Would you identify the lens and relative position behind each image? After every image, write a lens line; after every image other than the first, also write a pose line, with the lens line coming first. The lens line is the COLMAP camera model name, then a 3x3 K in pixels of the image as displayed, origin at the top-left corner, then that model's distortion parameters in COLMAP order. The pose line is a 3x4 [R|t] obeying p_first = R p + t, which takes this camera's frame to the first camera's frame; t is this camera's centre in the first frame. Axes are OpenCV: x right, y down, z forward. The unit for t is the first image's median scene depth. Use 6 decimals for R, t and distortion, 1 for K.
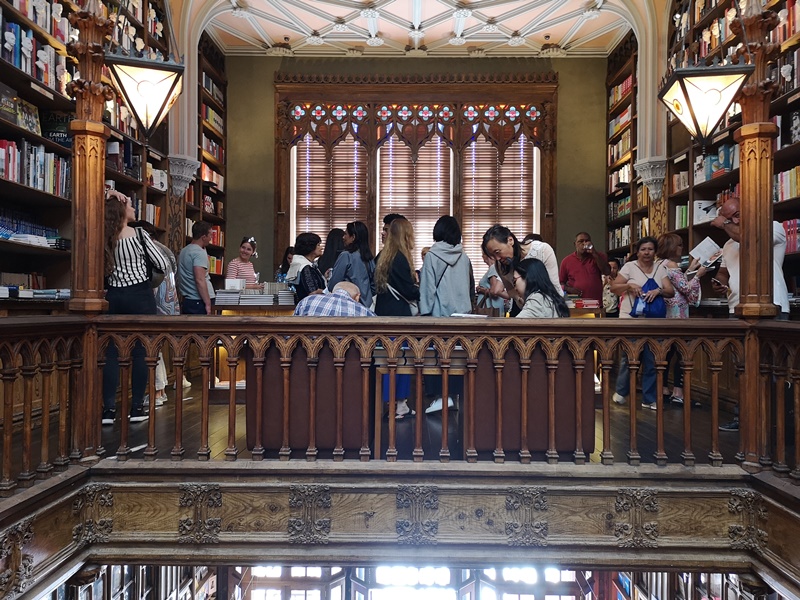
lens RADIAL K [[613.0, 0, 405.0], [0, 613.0, 303.8], [0, 0, 1]] dist [0.059635, -0.056623]
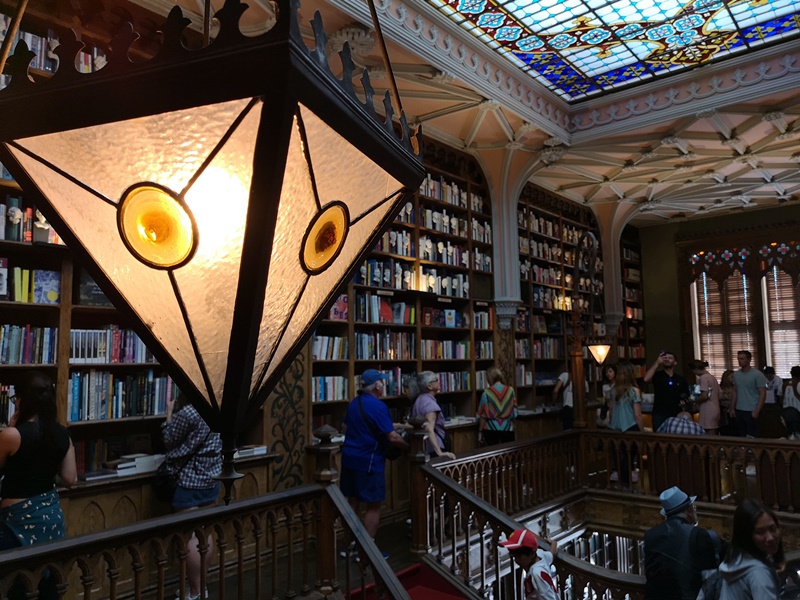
lens RADIAL K [[613.0, 0, 400.3], [0, 613.0, 296.8], [0, 0, 1]] dist [0.059635, -0.056623]
pose [[0.769676, -0.090675, -0.631962, 0.196975], [0.026695, 0.993568, -0.110047, -0.090203], [0.637876, 0.067830, 0.767146, -0.502752]]
